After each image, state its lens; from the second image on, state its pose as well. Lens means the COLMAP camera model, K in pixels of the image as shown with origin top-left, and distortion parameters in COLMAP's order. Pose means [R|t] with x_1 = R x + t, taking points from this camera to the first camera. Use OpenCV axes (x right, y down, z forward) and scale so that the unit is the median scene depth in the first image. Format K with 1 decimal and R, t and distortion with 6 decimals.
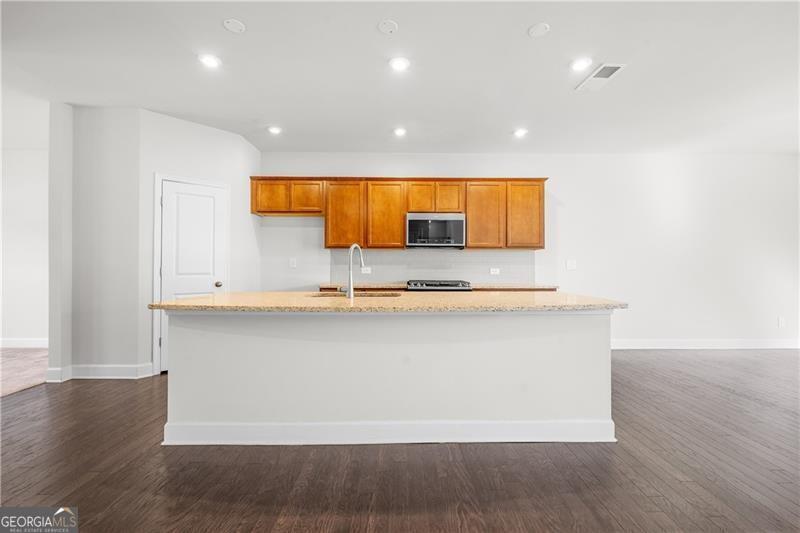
lens RADIAL K [[342.3, 0, 400.7], [0, 342.3, 264.8], [0, 0, 1]] dist [-0.001170, -0.000229]
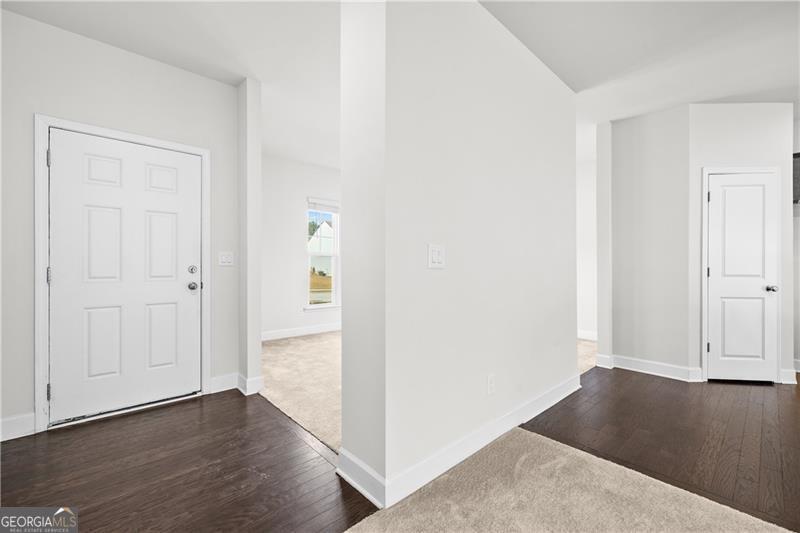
lens RADIAL K [[342.3, 0, 401.5], [0, 342.3, 265.3], [0, 0, 1]] dist [-0.001170, -0.000229]
pose [[0.678536, 0.001742, -0.734565, -0.478673], [-0.002799, 0.999996, -0.000214, 0.002572], [0.734561, 0.002202, 0.678539, -0.205867]]
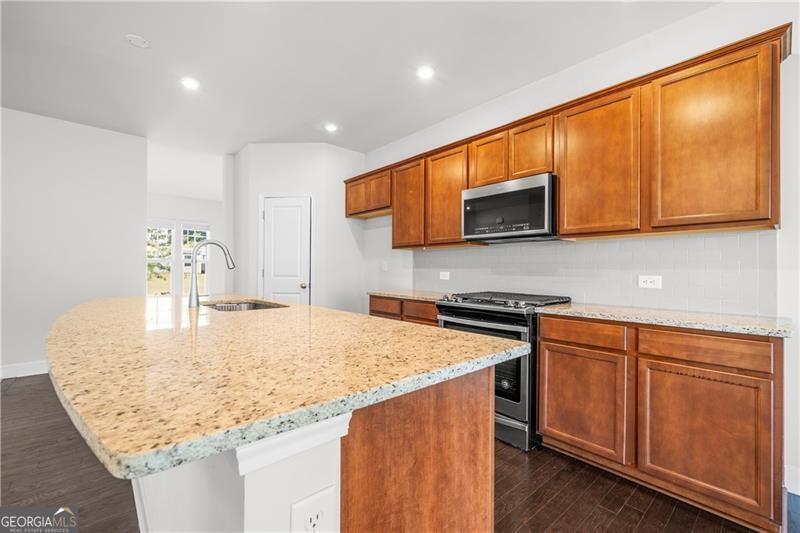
lens RADIAL K [[342.3, 0, 400.2], [0, 342.3, 268.4], [0, 0, 1]] dist [-0.001170, -0.000229]
pose [[0.668035, -0.001605, -0.744128, 0.424928], [-0.002862, 0.999985, -0.004726, 0.004673], [0.744125, 0.005287, 0.668020, 0.454545]]
